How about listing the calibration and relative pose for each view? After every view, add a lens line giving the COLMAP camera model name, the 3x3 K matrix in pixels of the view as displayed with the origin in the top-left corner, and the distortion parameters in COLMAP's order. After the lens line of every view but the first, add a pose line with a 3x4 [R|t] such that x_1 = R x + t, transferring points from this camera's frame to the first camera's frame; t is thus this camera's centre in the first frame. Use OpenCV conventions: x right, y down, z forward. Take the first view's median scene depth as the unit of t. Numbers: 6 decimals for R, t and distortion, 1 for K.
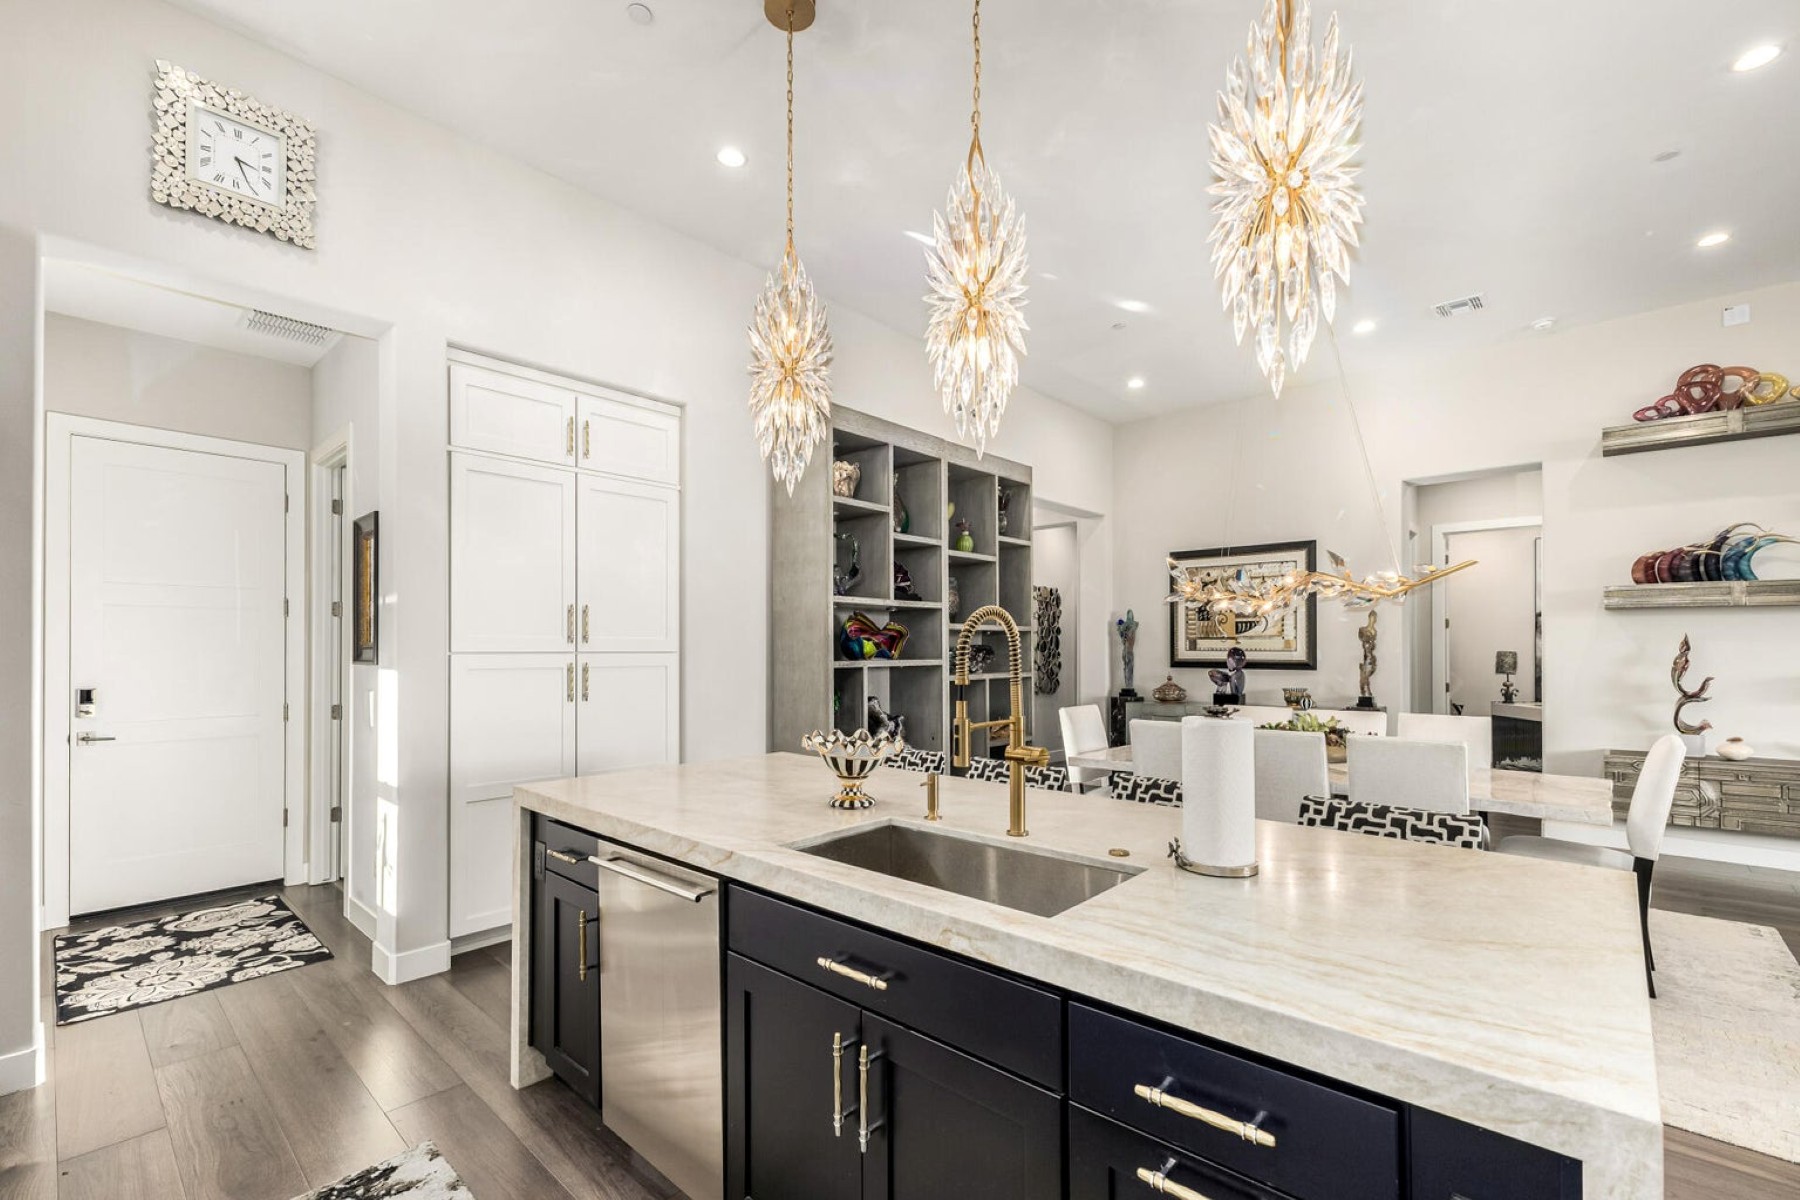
lens RADIAL K [[797.7, 0, 895.1], [0, 797.7, 636.3], [0, 0, 1]] dist [0.003708, -0.000635]
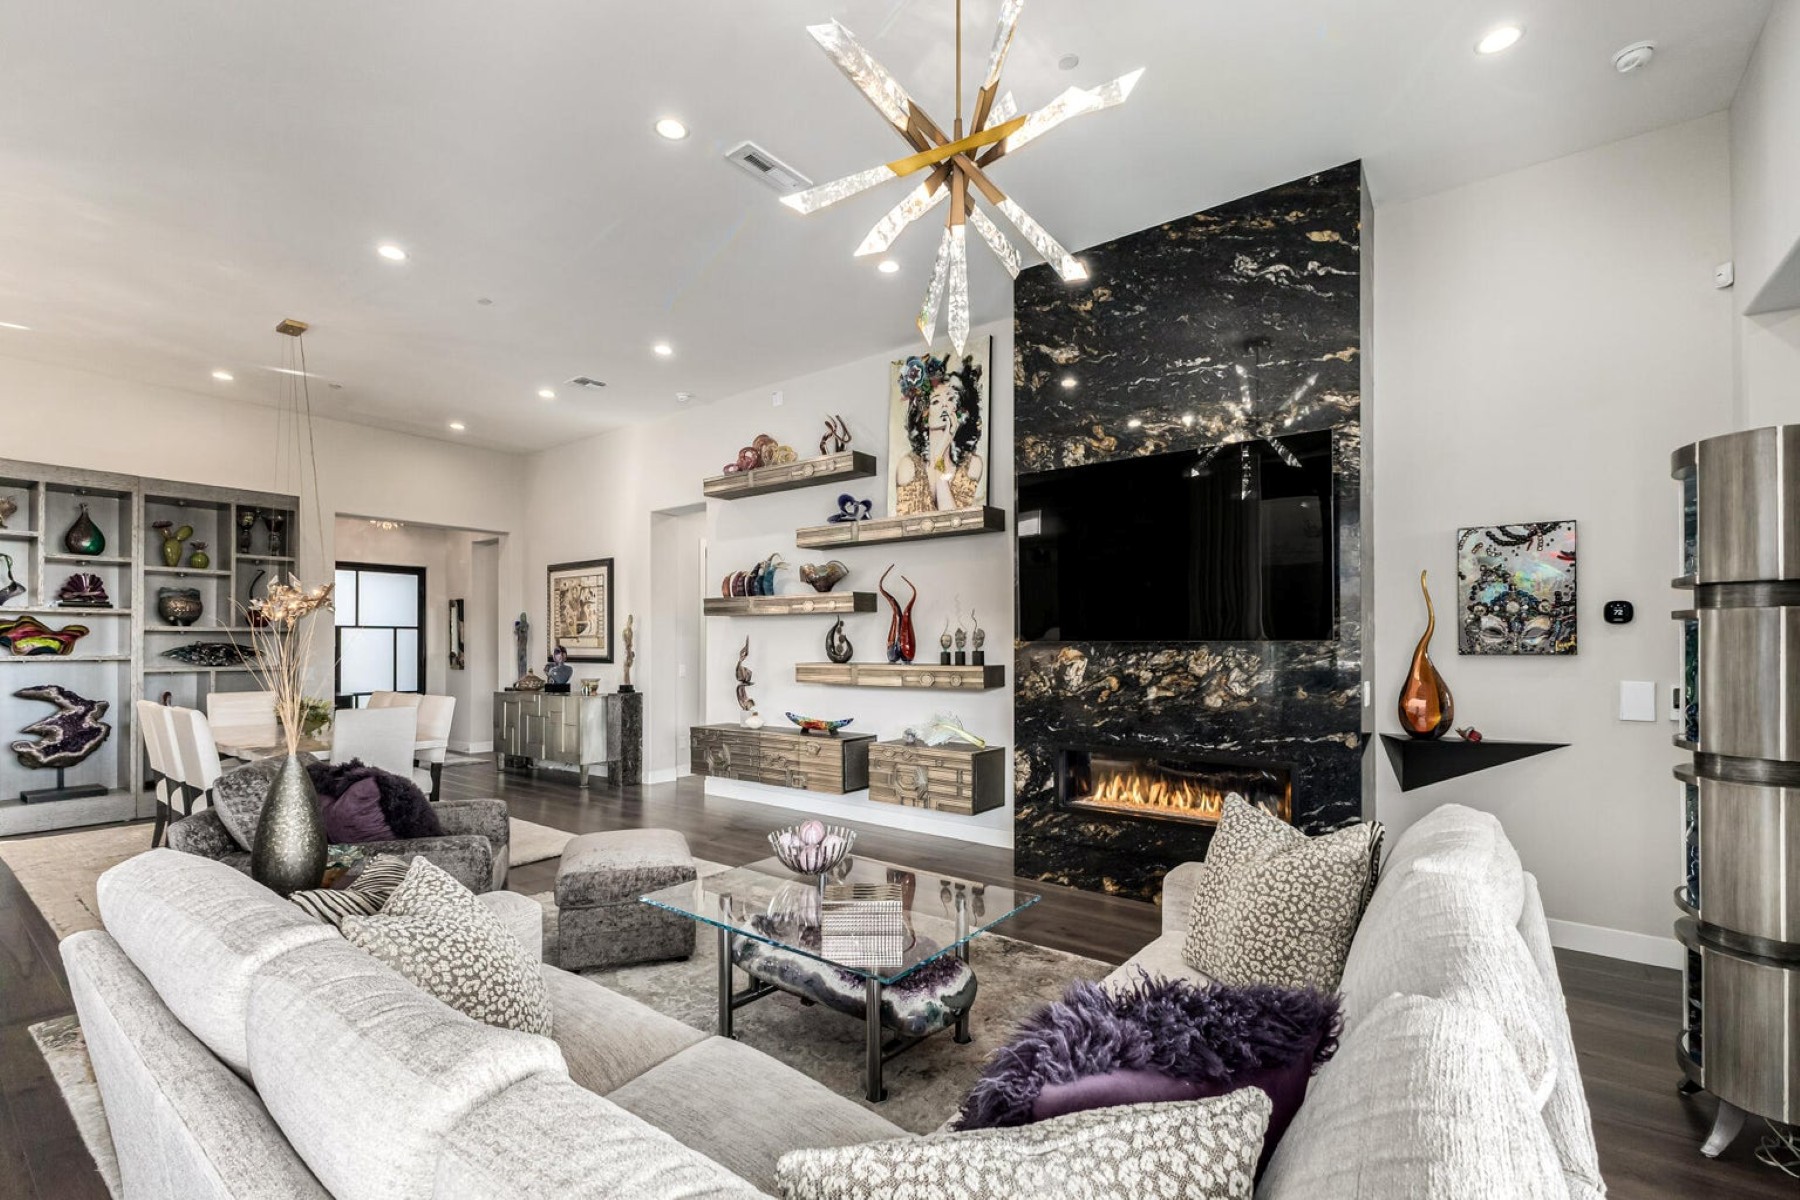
lens RADIAL K [[797.7, 0, 895.1], [0, 797.7, 636.3], [0, 0, 1]] dist [0.003708, -0.000635]
pose [[0.996336, 0.004842, 0.085392, 0.996513], [-0.004707, 0.999987, -0.001788, -0.000139], [-0.085399, 0.001379, 0.996346, -0.307898]]
